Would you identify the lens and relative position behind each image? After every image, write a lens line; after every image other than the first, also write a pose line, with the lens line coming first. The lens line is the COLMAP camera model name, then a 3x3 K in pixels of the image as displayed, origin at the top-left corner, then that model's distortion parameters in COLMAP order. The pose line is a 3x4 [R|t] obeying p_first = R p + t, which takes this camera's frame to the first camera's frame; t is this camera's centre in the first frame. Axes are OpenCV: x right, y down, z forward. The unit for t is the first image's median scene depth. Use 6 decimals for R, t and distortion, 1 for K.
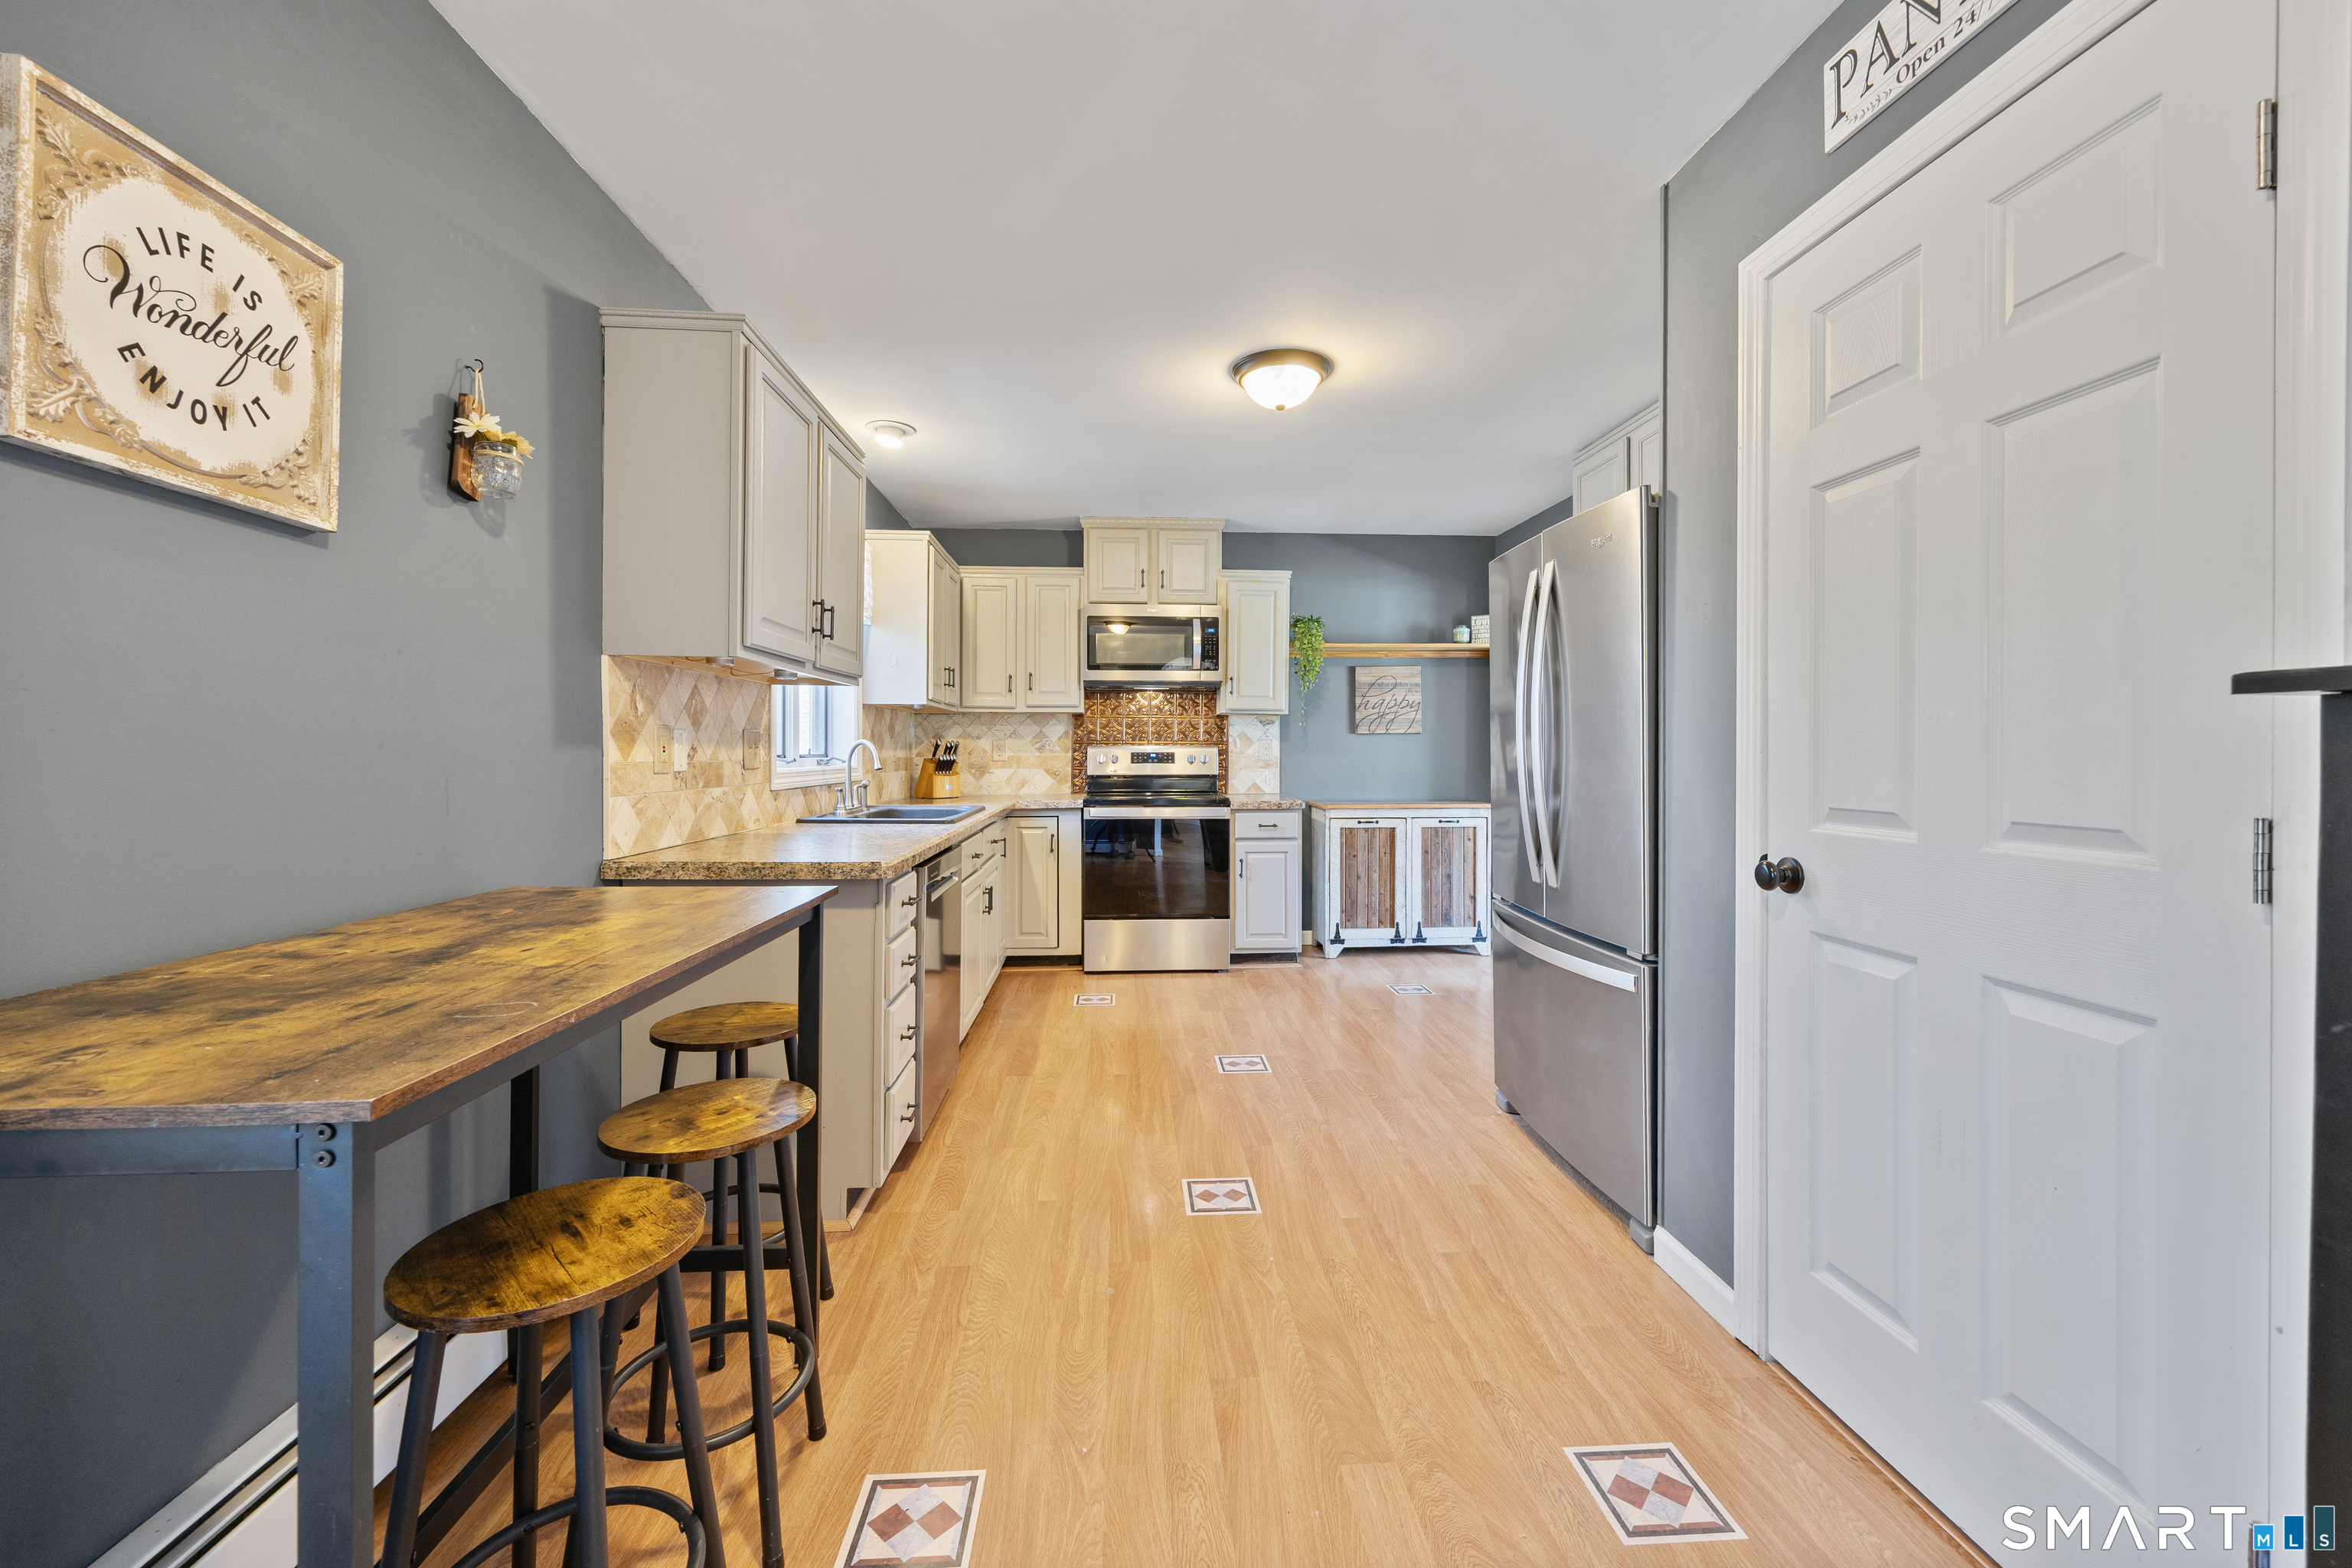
lens RADIAL K [[924.2, 0, 1179.7], [0, 924.2, 756.8], [0, 0, 1]] dist [-0.001781, -0.000476]
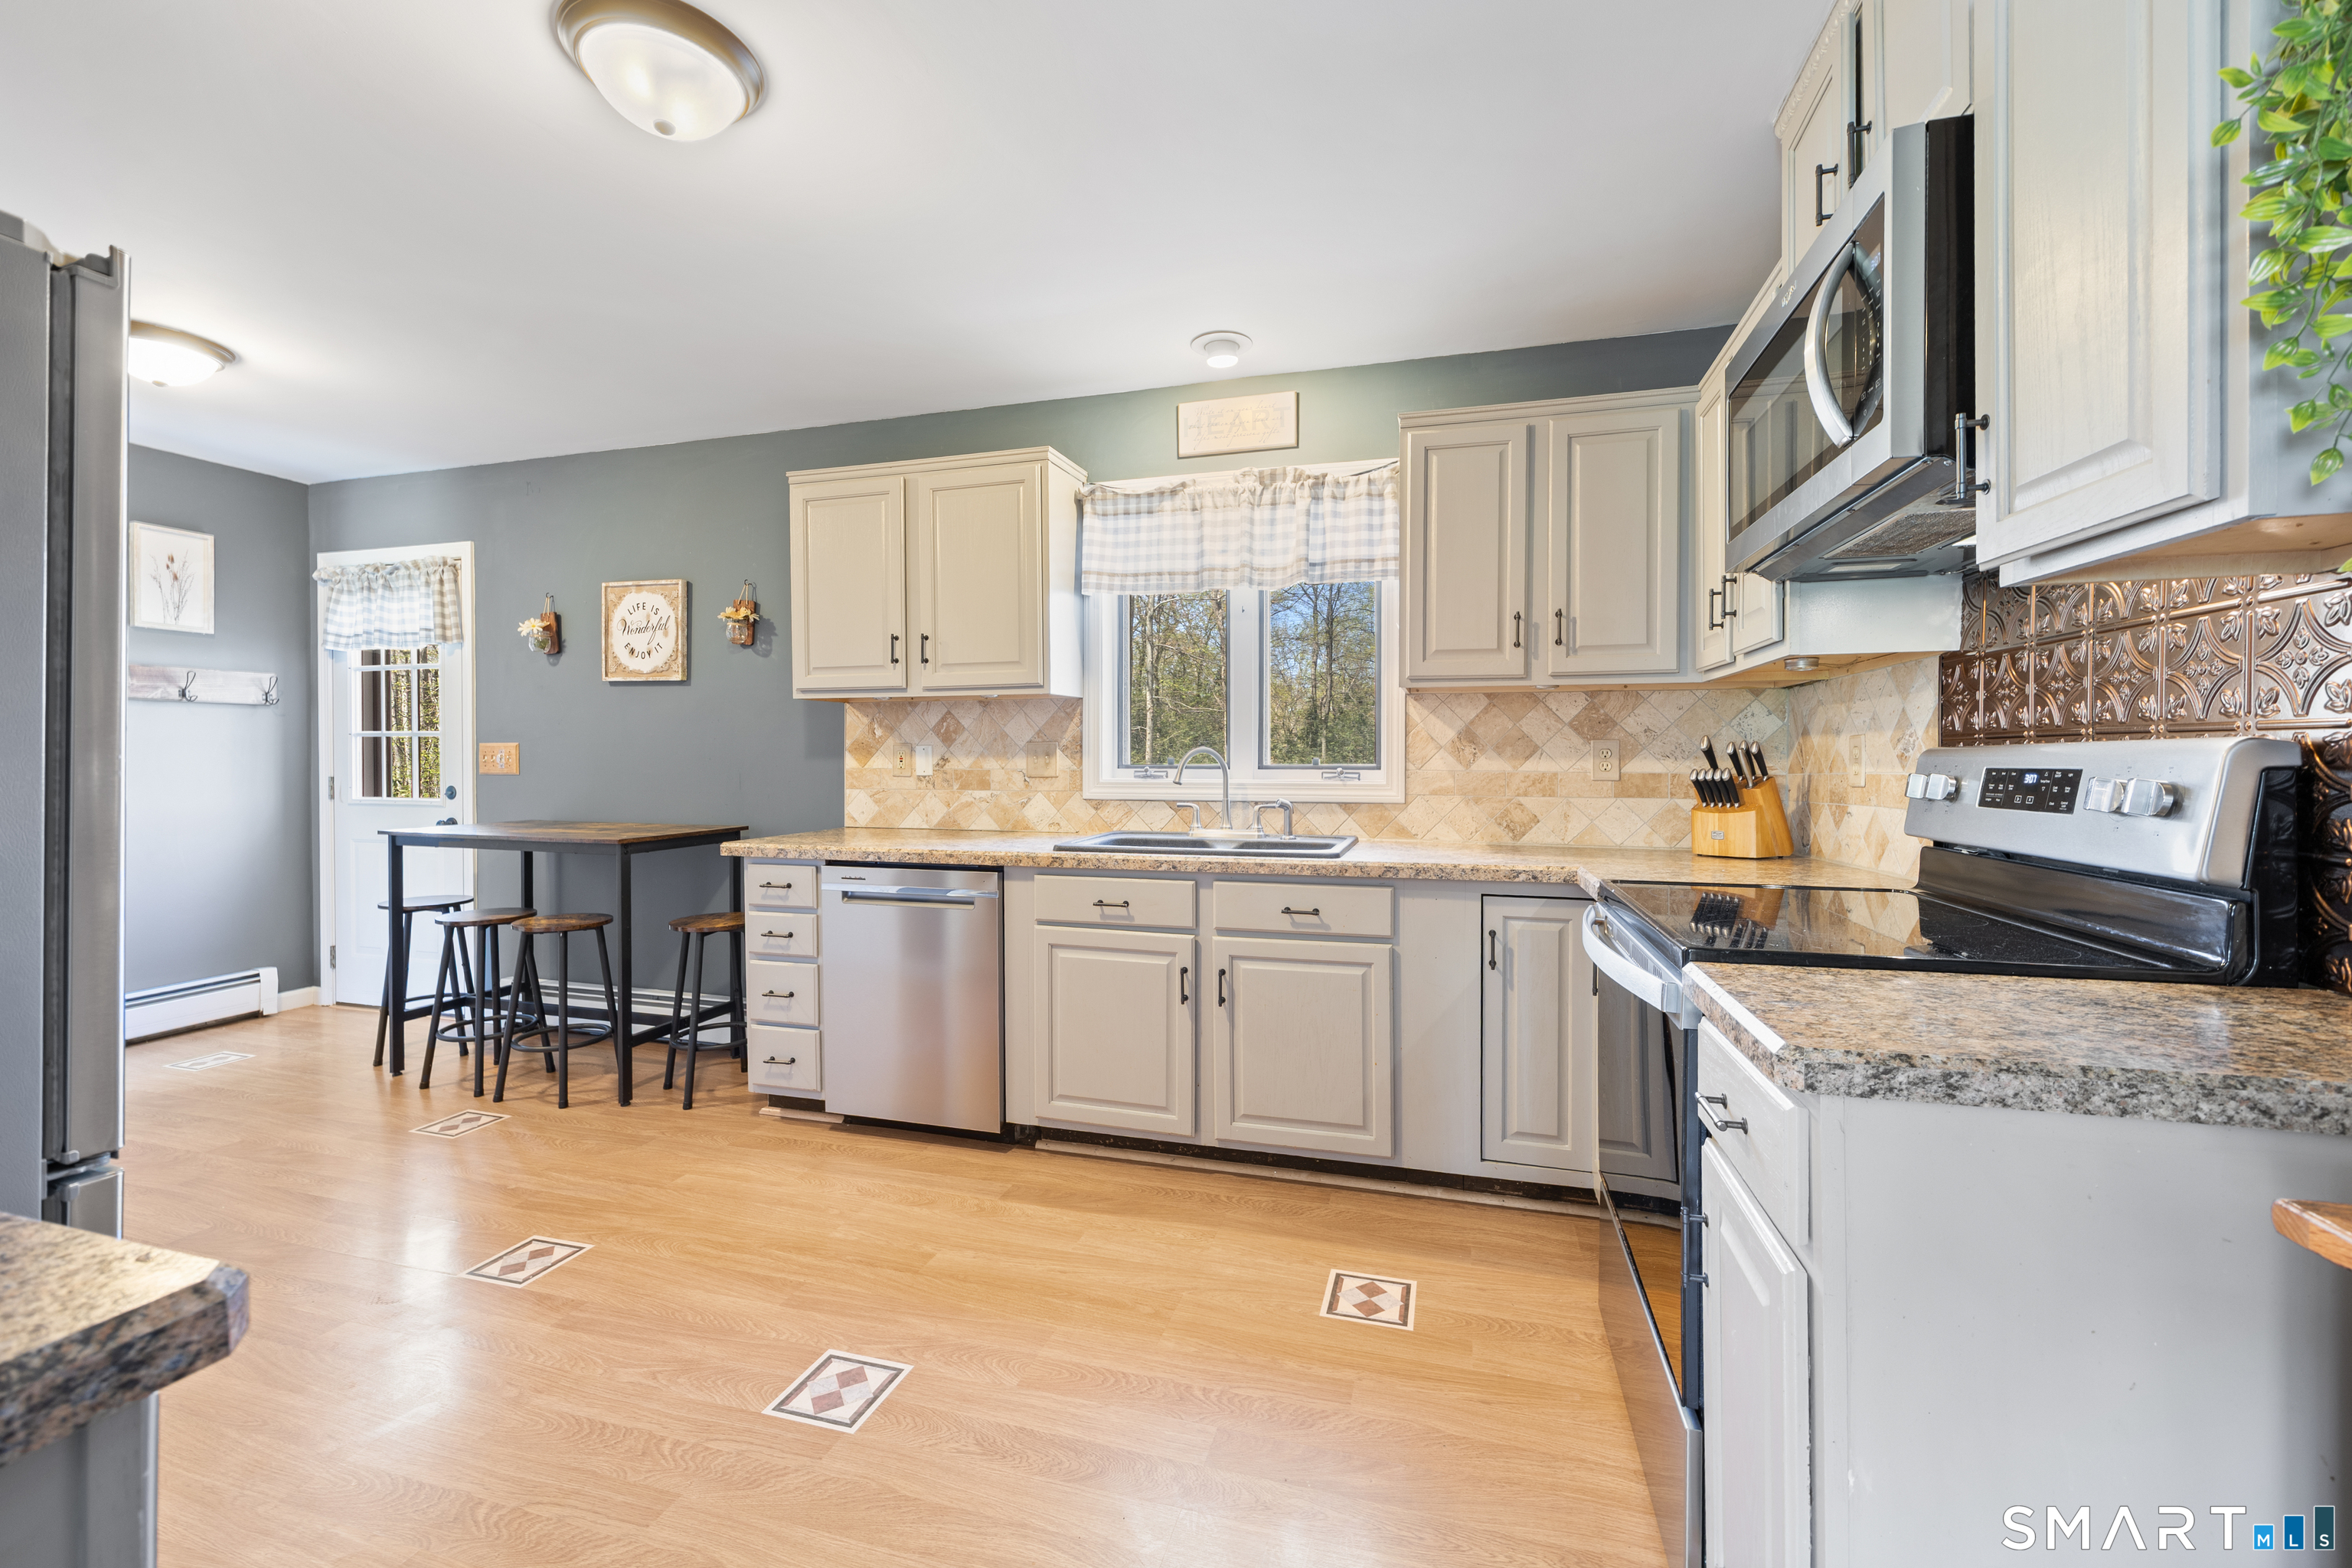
lens RADIAL K [[936.9, 0, 1172.9], [0, 936.9, 766.7], [0, 0, 1]] dist [0.000378, 0.000109]
pose [[-0.341266, 0.008188, -0.939931, 0.513123], [-0.006613, 0.999916, 0.011112, -0.012496], [0.939943, 0.010008, -0.341184, 1.429367]]
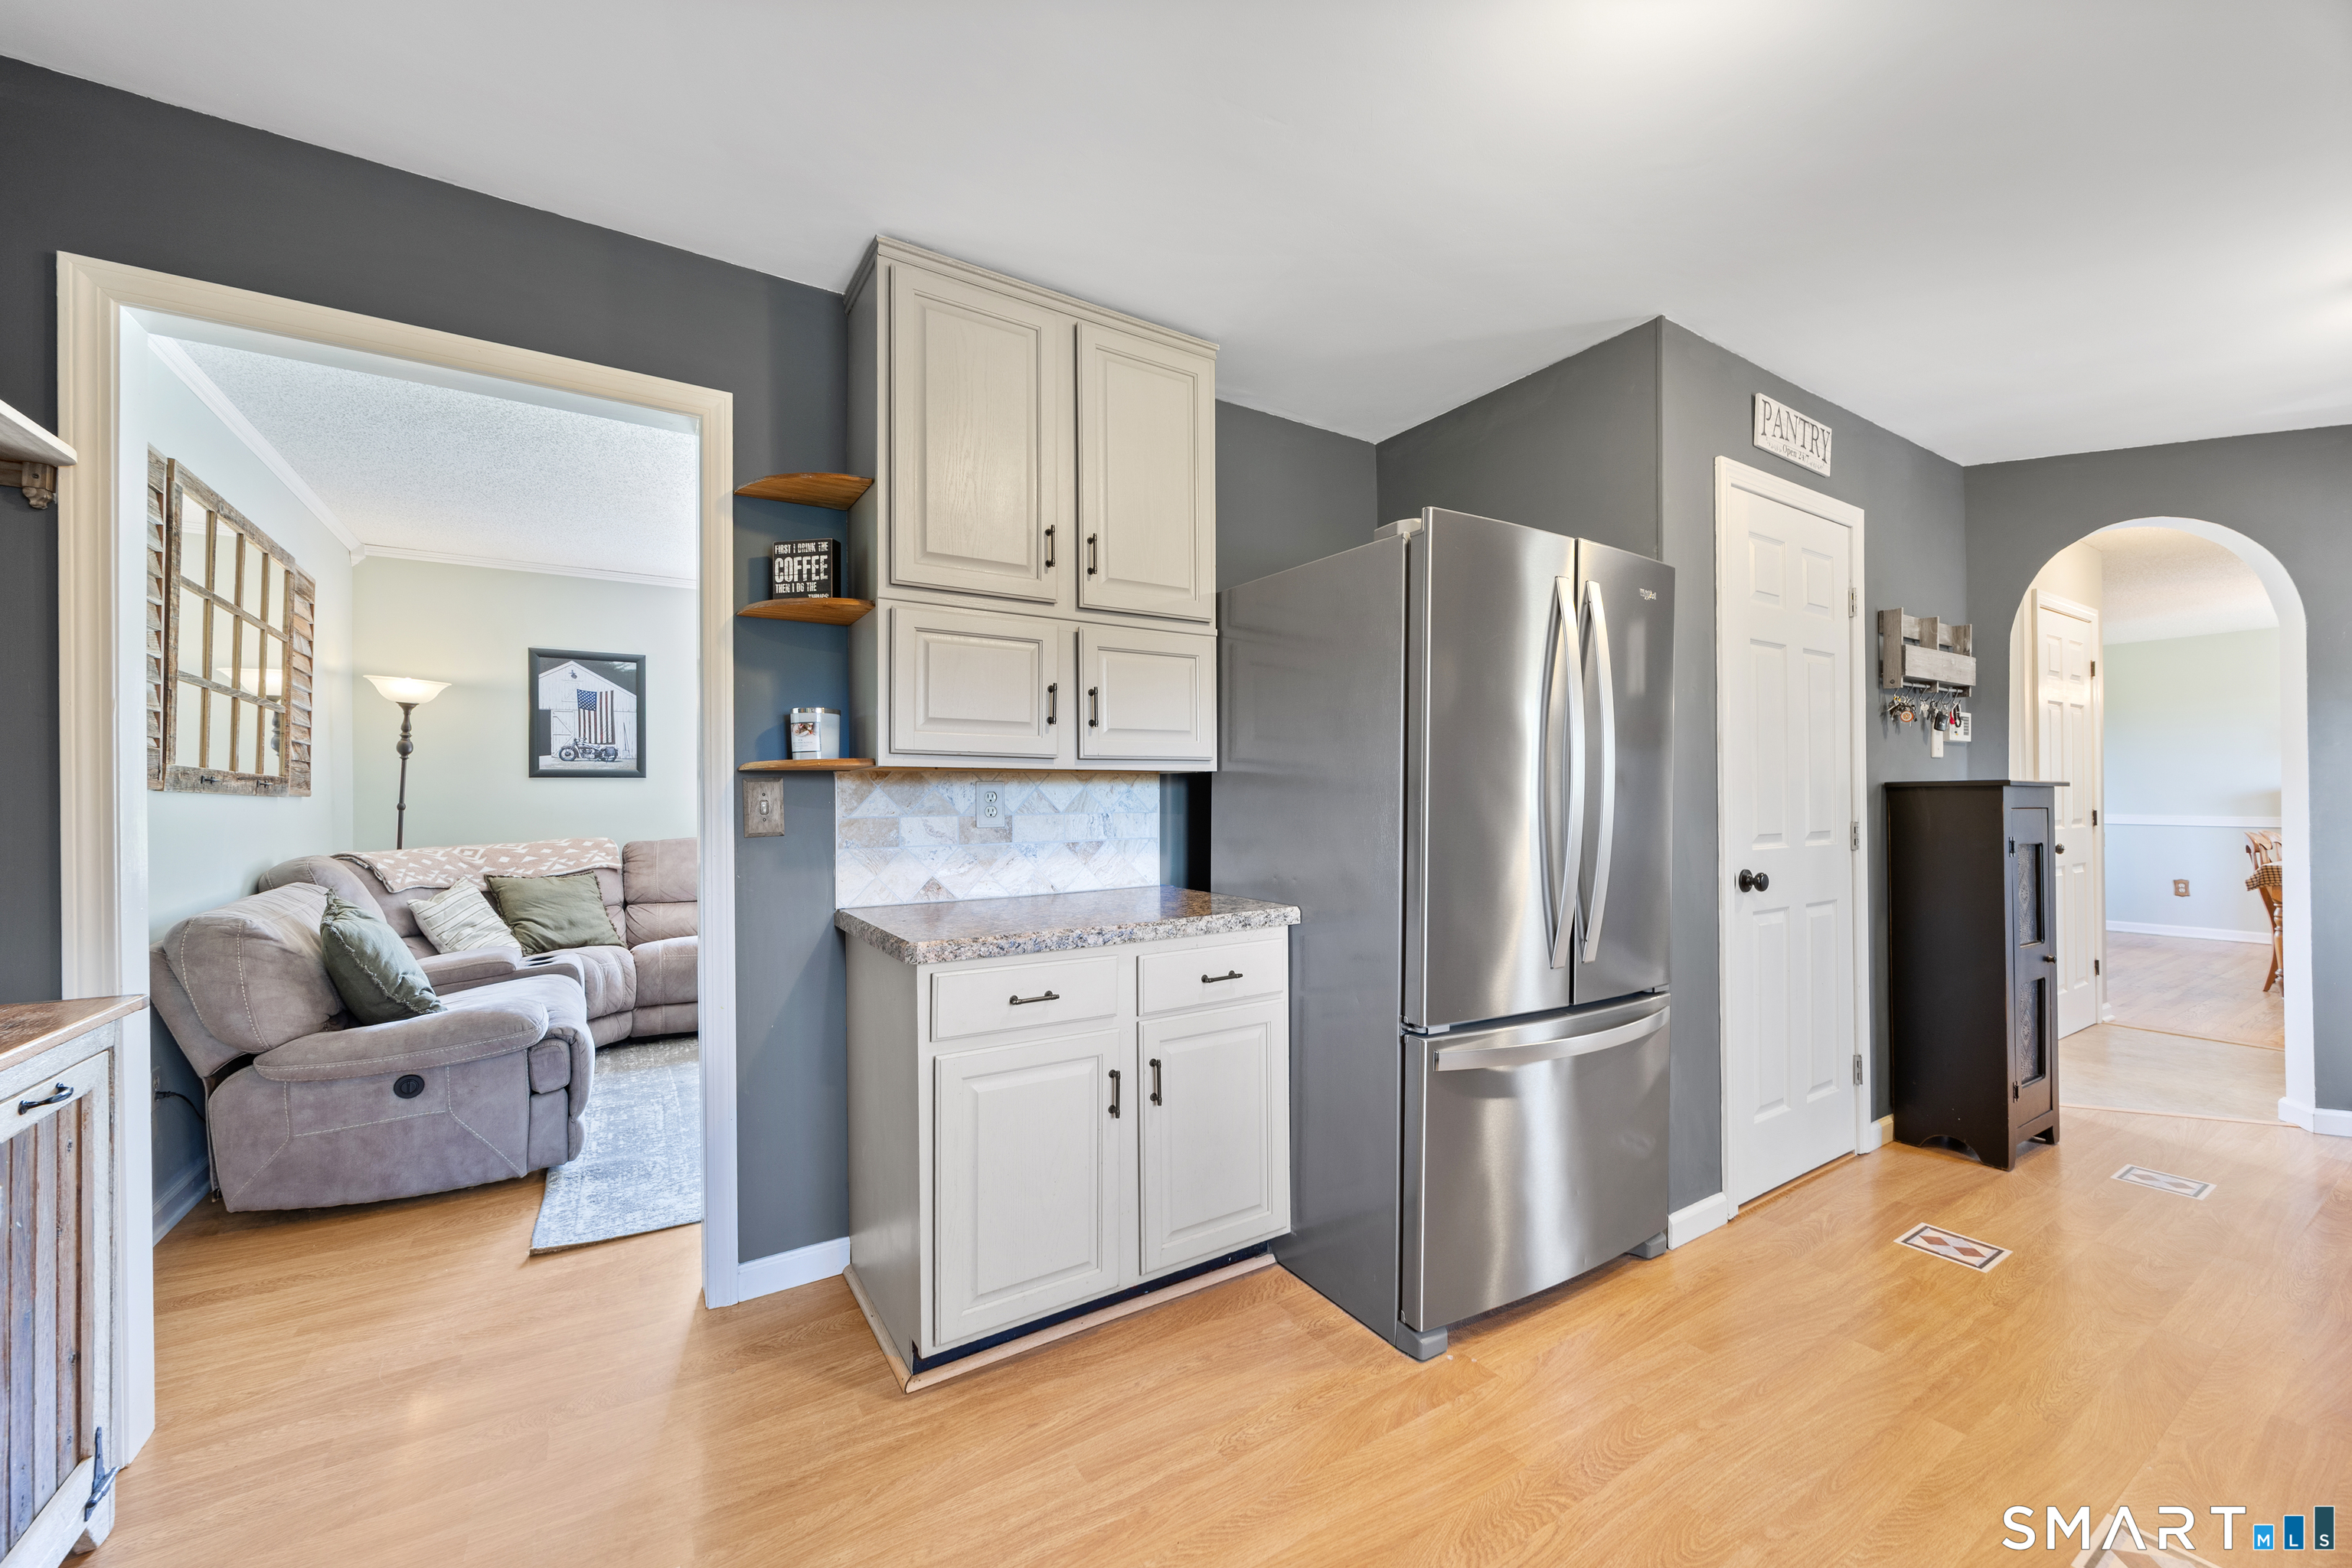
lens RADIAL K [[902.0, 0, 1176.0], [0, 902.0, 784.0], [0, 0, 1]] dist [-0.001844, -0.000084]
pose [[-0.475103, 0.015176, 0.879799, -0.119982], [0.010653, 0.999877, -0.011494, -0.014722], [-0.879866, 0.003912, -0.475207, 1.362987]]
